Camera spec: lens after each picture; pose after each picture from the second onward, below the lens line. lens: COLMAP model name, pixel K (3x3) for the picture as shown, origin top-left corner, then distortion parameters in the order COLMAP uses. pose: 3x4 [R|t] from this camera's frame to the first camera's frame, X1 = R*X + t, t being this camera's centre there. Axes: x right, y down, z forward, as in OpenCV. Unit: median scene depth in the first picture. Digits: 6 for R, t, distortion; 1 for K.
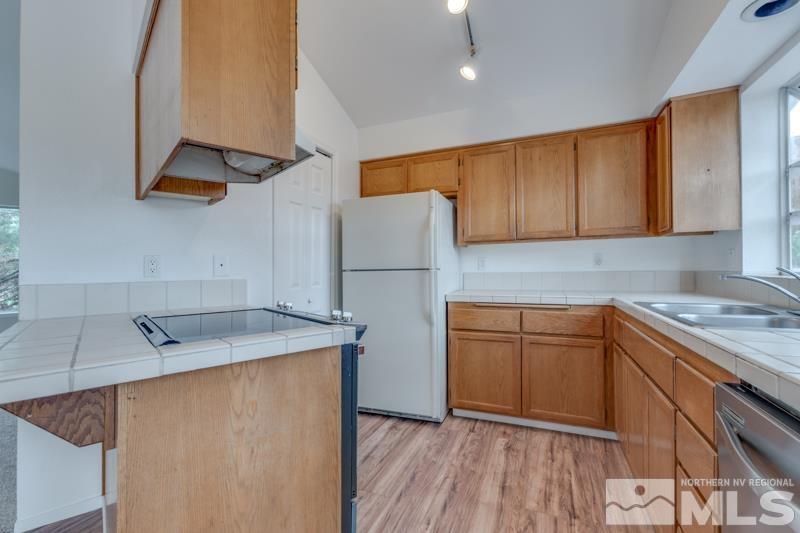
lens RADIAL K [[359.9, 0, 399.9], [0, 359.9, 261.8], [0, 0, 1]] dist [0.000861, -0.000581]
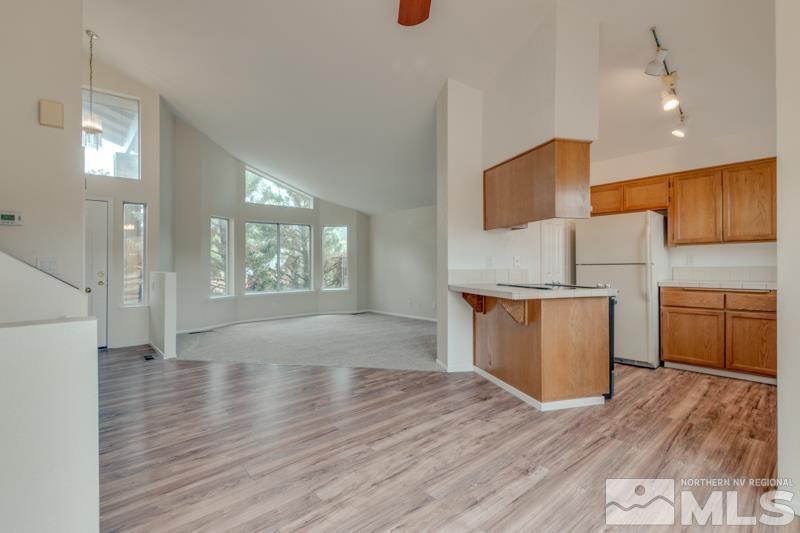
lens RADIAL K [[359.9, 0, 399.9], [0, 359.9, 261.8], [0, 0, 1]] dist [0.000861, -0.000581]
pose [[0.894789, -0.000923, -0.446489, -0.160632], [0.006061, 0.999931, 0.010078, -0.008974], [0.446448, -0.011724, 0.894733, -0.775399]]
